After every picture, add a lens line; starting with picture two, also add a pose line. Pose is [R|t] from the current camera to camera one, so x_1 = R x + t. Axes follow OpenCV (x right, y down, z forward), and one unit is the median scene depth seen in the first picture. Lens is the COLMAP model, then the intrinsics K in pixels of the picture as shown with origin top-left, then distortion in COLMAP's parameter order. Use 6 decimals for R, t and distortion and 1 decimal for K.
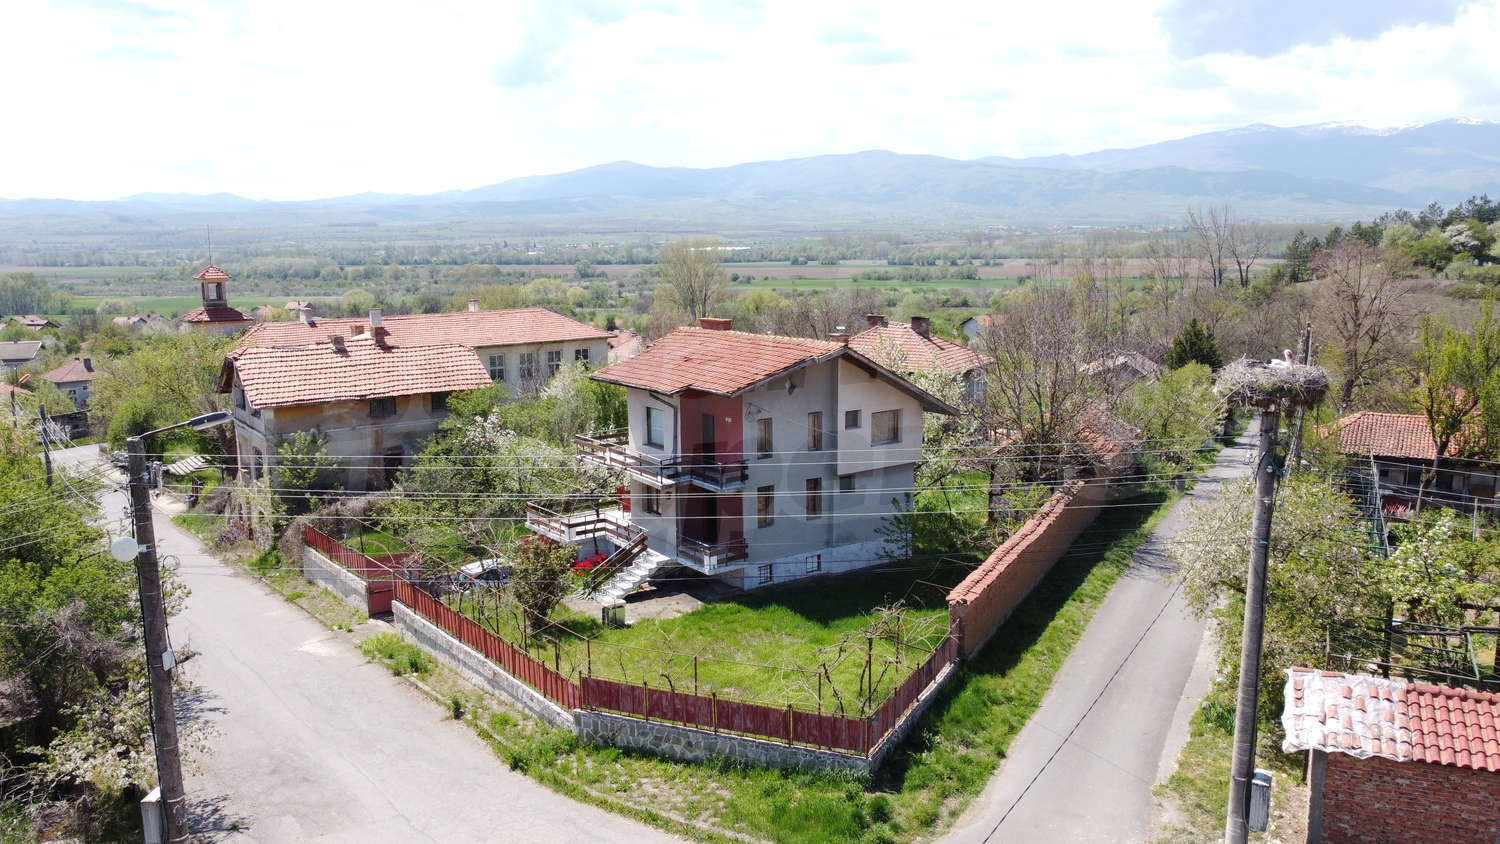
lens RADIAL K [[1140.7, 0, 744.5], [0, 1140.7, 421.9], [0, 0, 1]] dist [-0.001523, -0.005226]
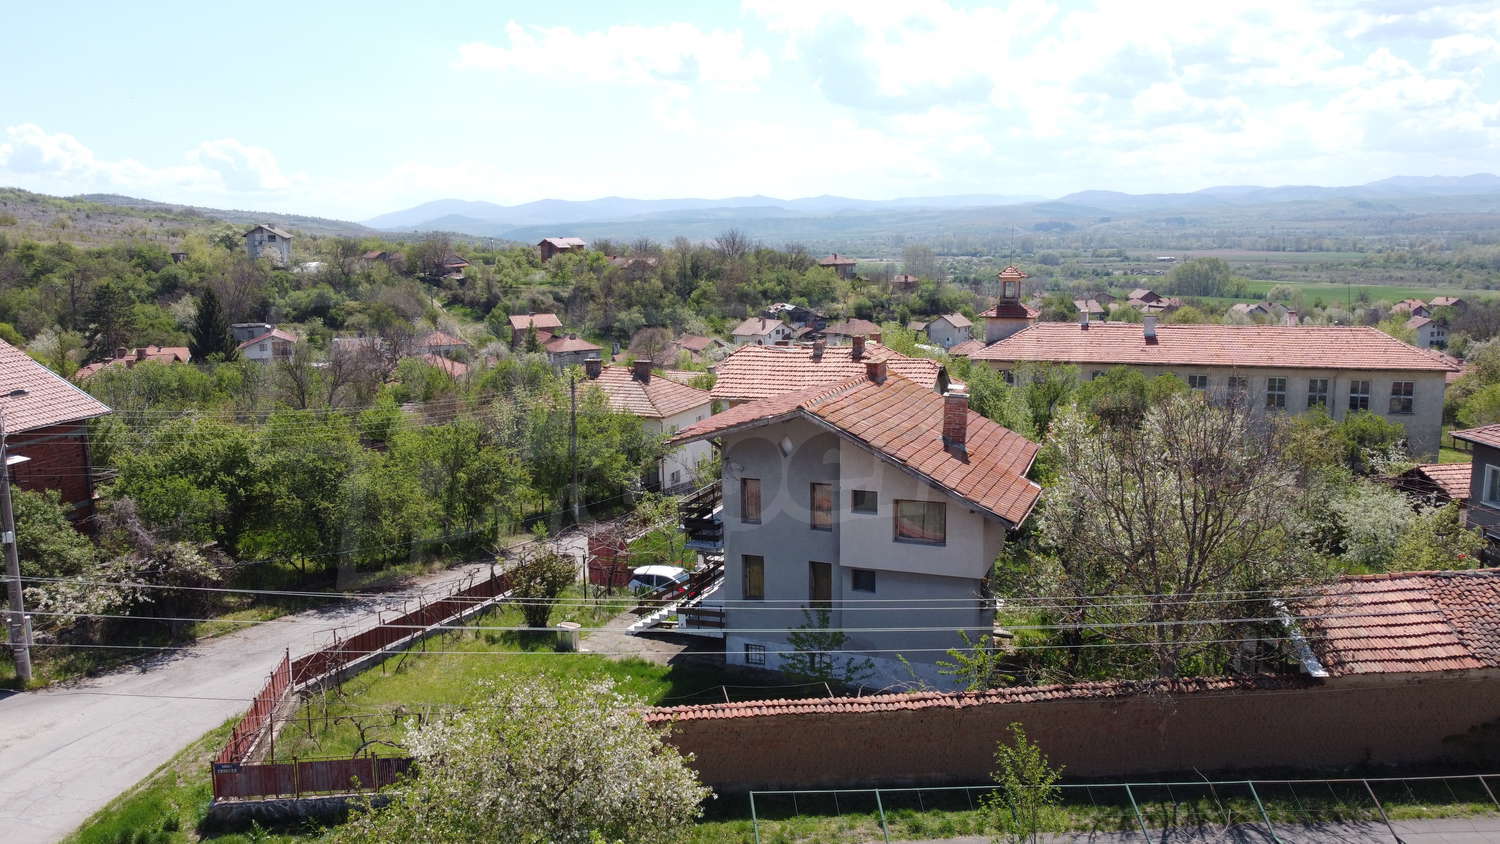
lens RADIAL K [[1140.7, 0, 744.5], [0, 1140.7, 421.9], [0, 0, 1]] dist [-0.001523, -0.005226]
pose [[0.557060, 0.136976, -0.819098, 0.091071], [-0.126810, 0.988768, 0.079108, -0.014394], [0.820733, 0.059802, 0.568173, 0.060683]]
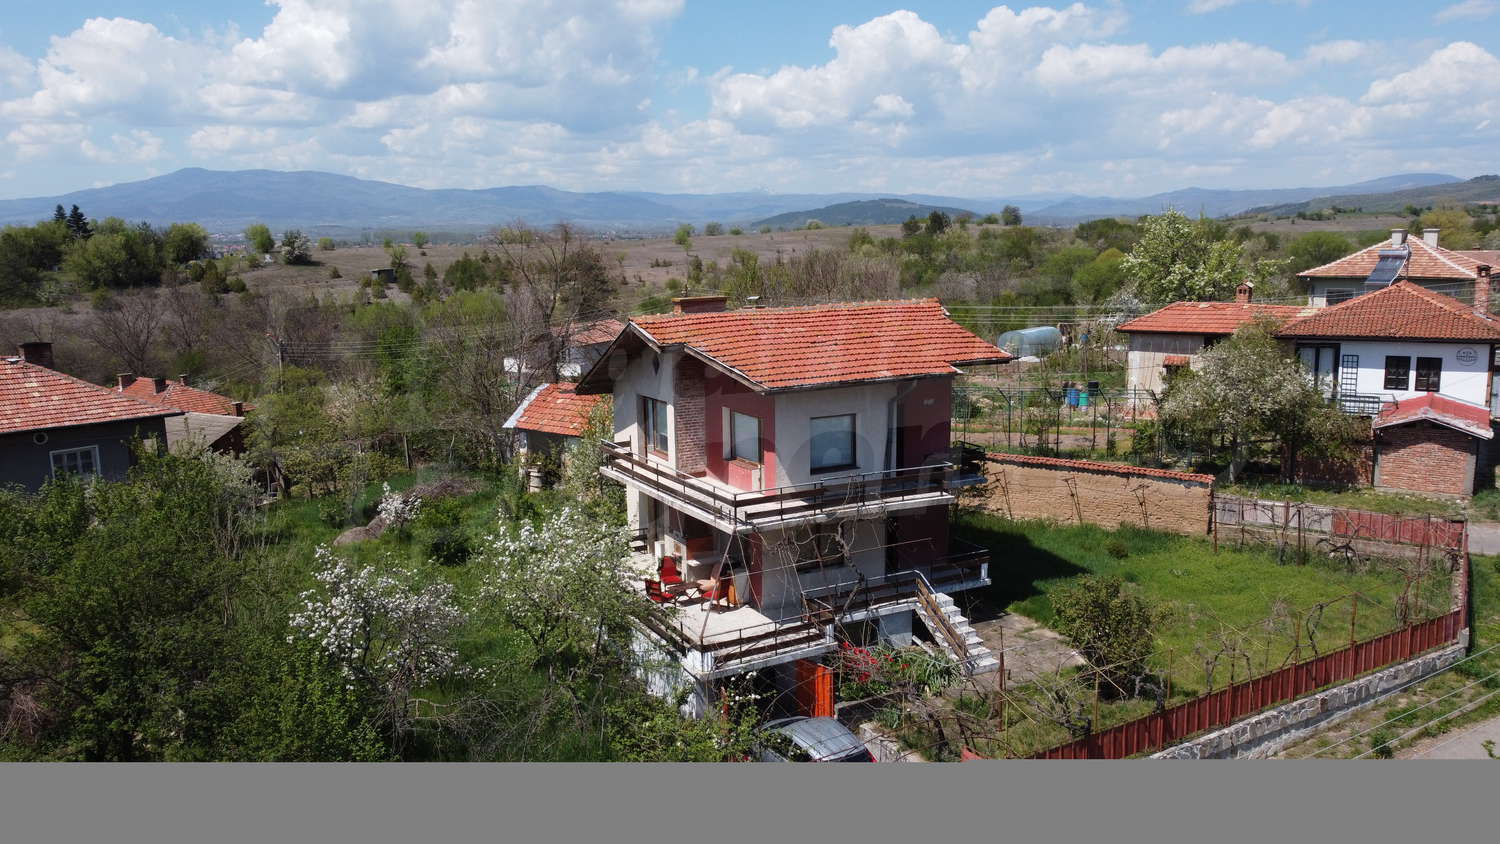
lens RADIAL K [[1140.7, 0, 744.5], [0, 1140.7, 421.9], [0, 0, 1]] dist [-0.001523, -0.005226]
pose [[0.147451, -0.157261, 0.976487, -0.102503], [0.179760, 0.975097, 0.129893, -0.014489], [-0.972597, 0.156381, 0.172049, 0.122779]]
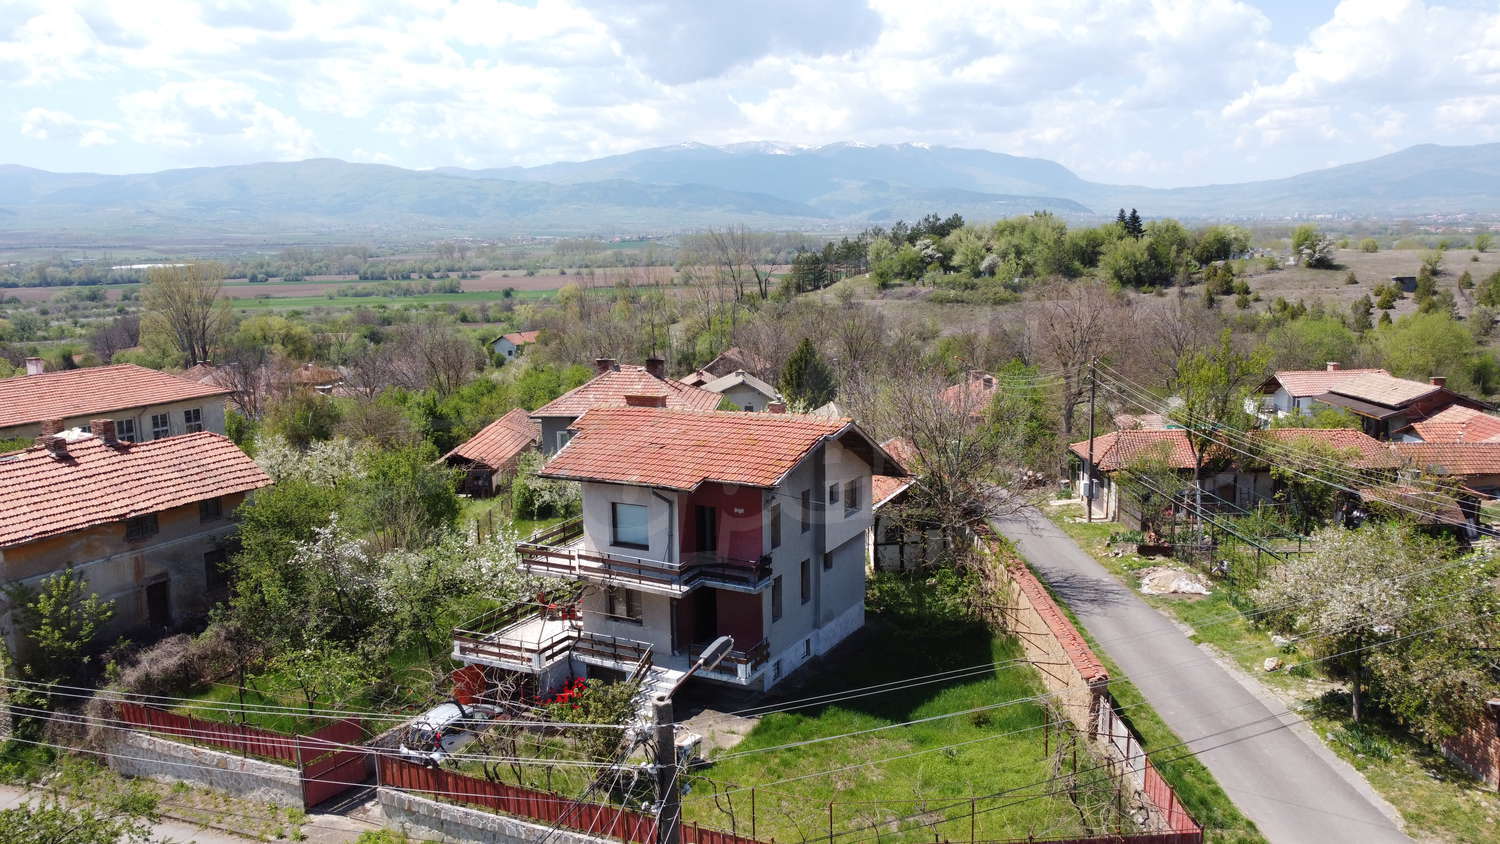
lens RADIAL K [[1140.7, 0, 744.5], [0, 1140.7, 421.9], [0, 0, 1]] dist [-0.001523, -0.005226]
pose [[0.896613, -0.079234, 0.435668, -0.050039], [0.083155, 0.996486, 0.010095, -0.010180], [-0.434936, 0.027177, 0.900051, 0.021583]]
